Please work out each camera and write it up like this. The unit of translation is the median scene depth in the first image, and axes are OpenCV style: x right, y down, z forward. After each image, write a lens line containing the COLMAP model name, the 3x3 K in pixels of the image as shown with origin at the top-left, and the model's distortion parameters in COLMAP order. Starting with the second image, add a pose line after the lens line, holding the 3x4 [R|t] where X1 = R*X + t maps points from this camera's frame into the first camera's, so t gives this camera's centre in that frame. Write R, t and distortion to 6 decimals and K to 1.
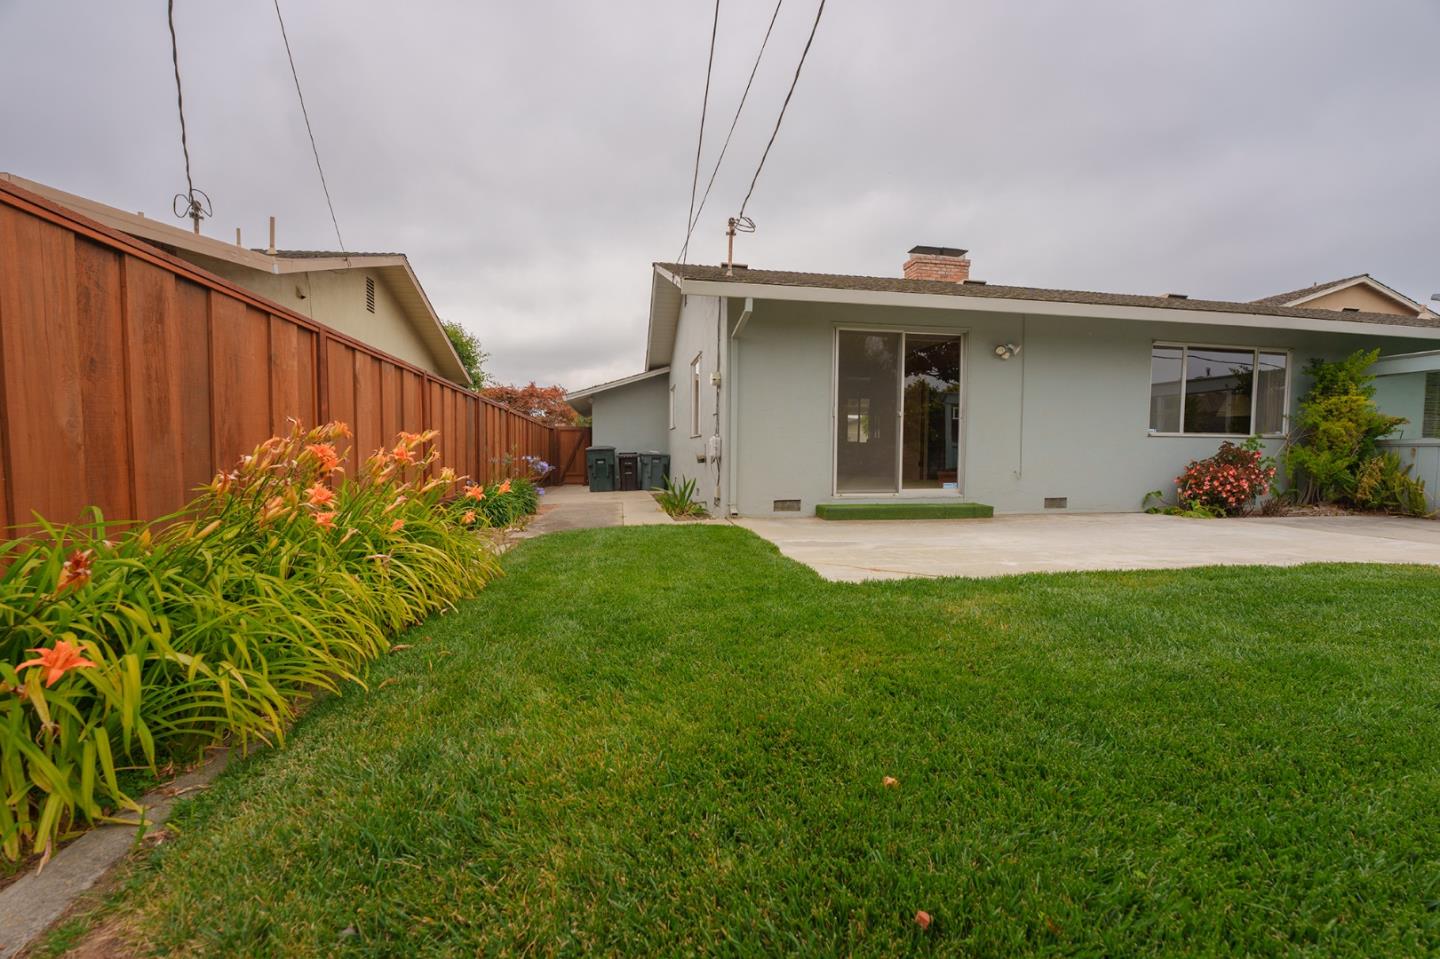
lens RADIAL K [[588.5, 0, 716.7], [0, 588.5, 483.5], [0, 0, 1]] dist [-0.028192, 0.003328]
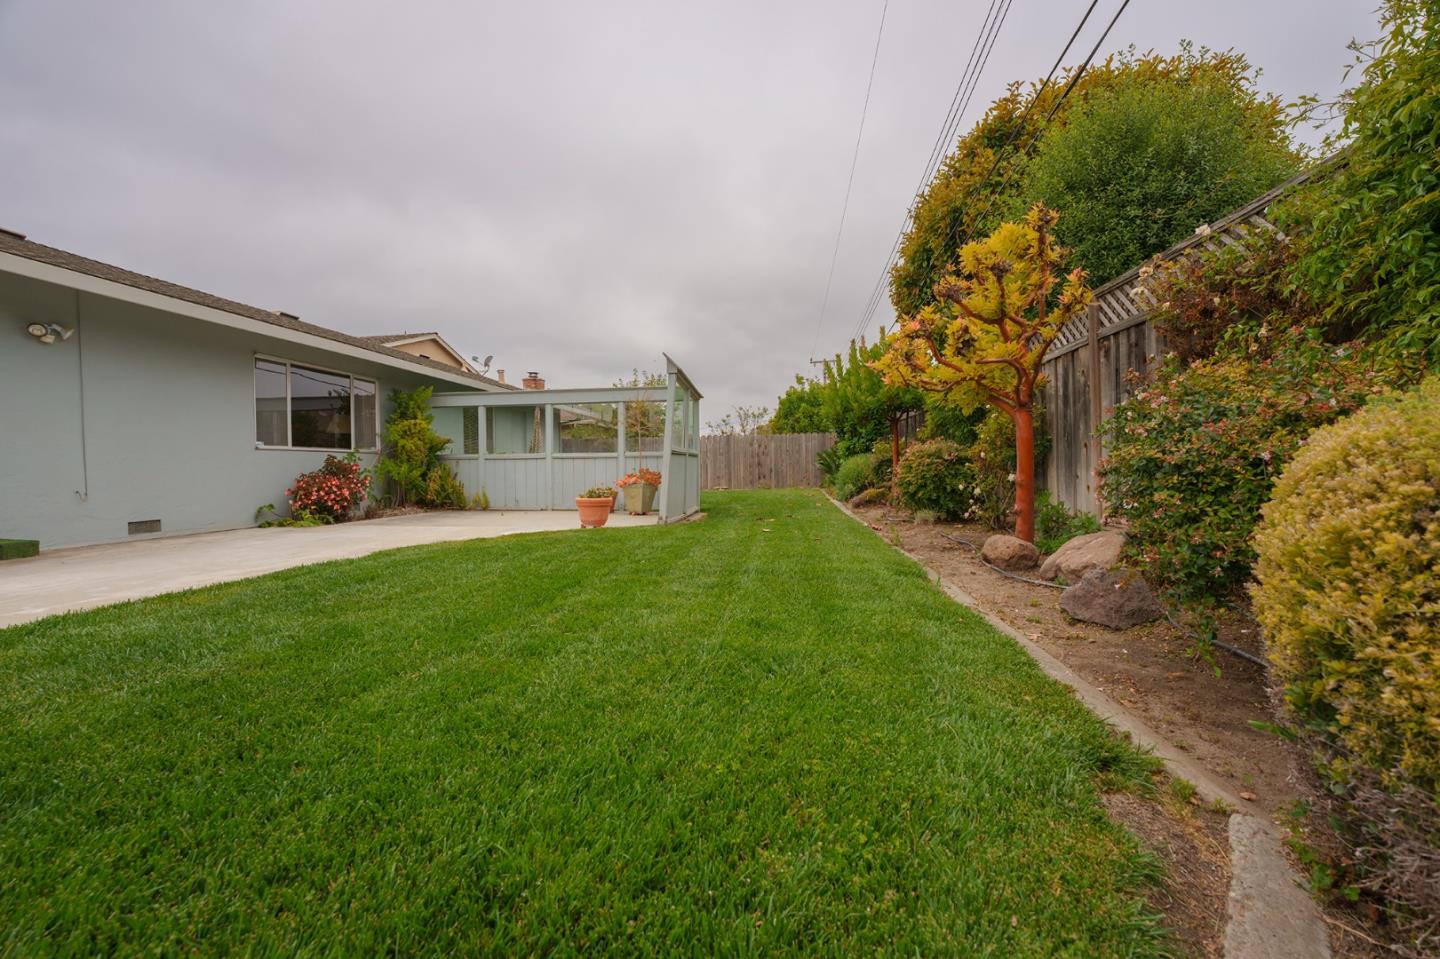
lens RADIAL K [[585.8, 0, 720.0], [0, 585.8, 479.5], [0, 0, 1]] dist [-0.020729, -0.000034]
pose [[0.286676, -0.028224, 0.957612, 0.036321], [0.063156, 0.997948, 0.010506, 0.009909], [-0.955944, 0.057467, 0.287870, -0.030278]]
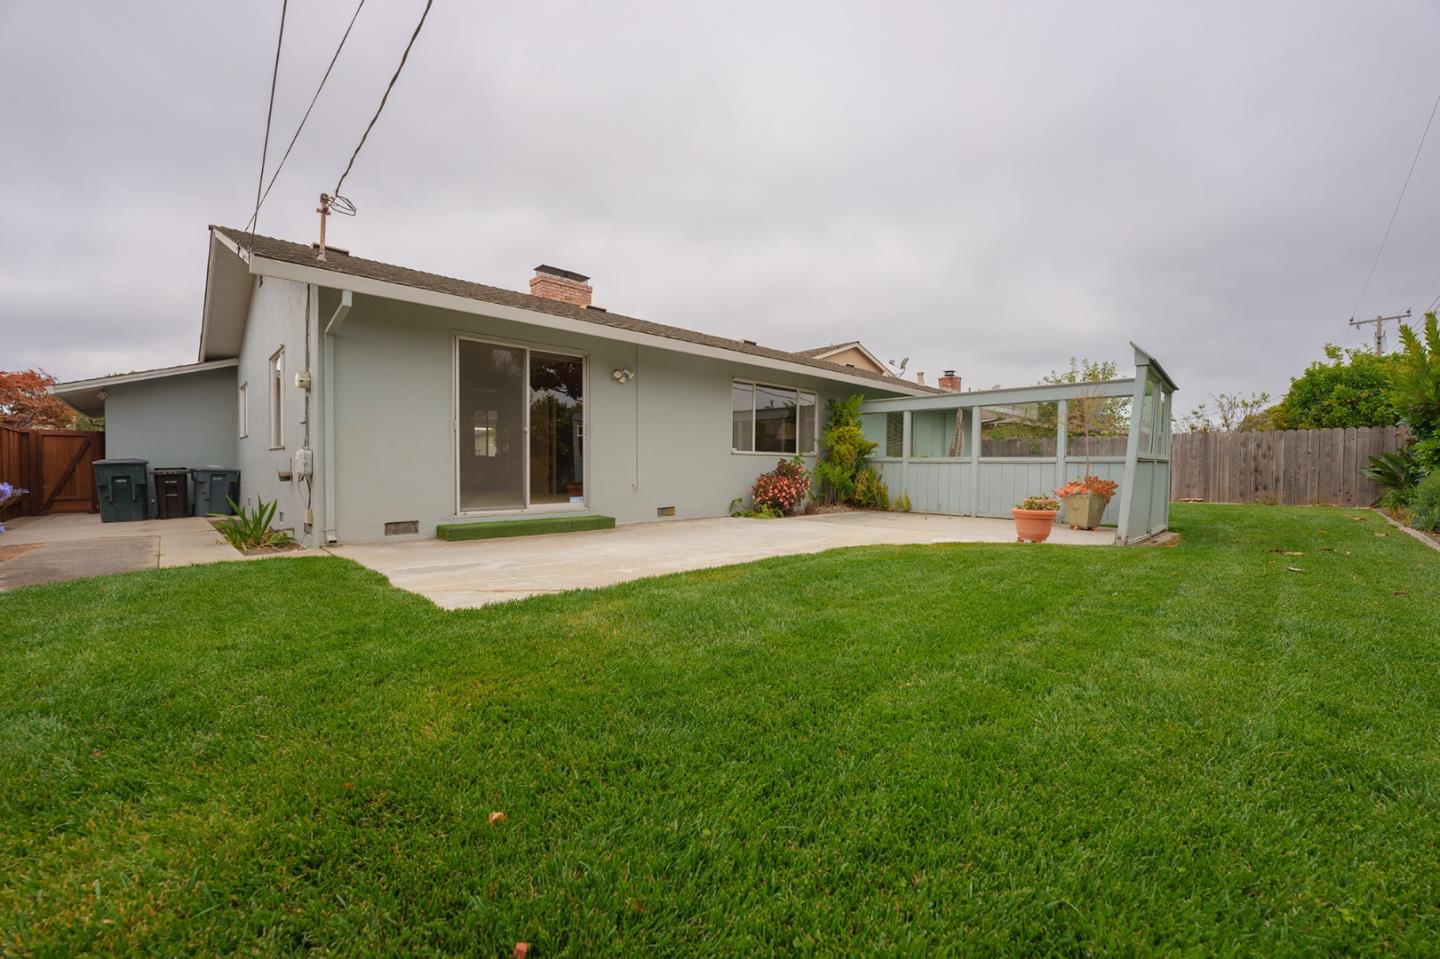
lens RADIAL K [[588.5, 0, 716.7], [0, 588.5, 483.5], [0, 0, 1]] dist [-0.028192, 0.003328]
pose [[0.822044, -0.016626, 0.569182, 0.008932], [0.029351, 0.999482, -0.013196, -0.003920], [-0.568667, 0.027554, 0.822106, -0.004539]]
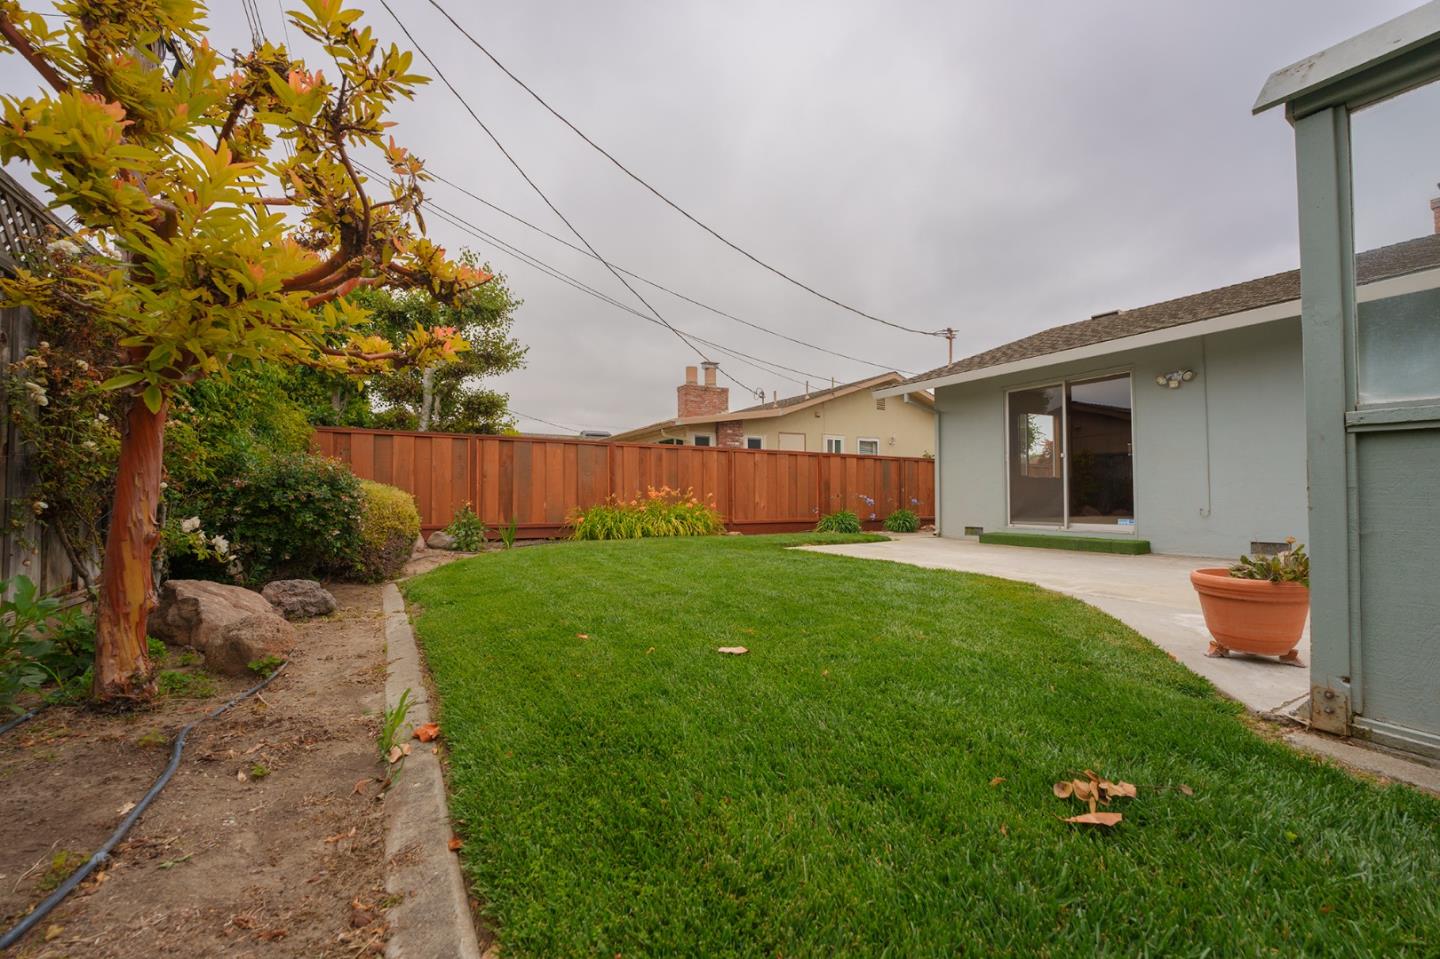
lens RADIAL K [[570.5, 0, 718.2], [0, 570.5, 482.3], [0, 0, 1]] dist [0.000432, 0.000027]
pose [[0.343628, -0.029139, -0.938654, 1.081667], [-0.037206, 0.998311, -0.044612, 0.005800], [0.938369, 0.050253, 0.341963, 0.013170]]
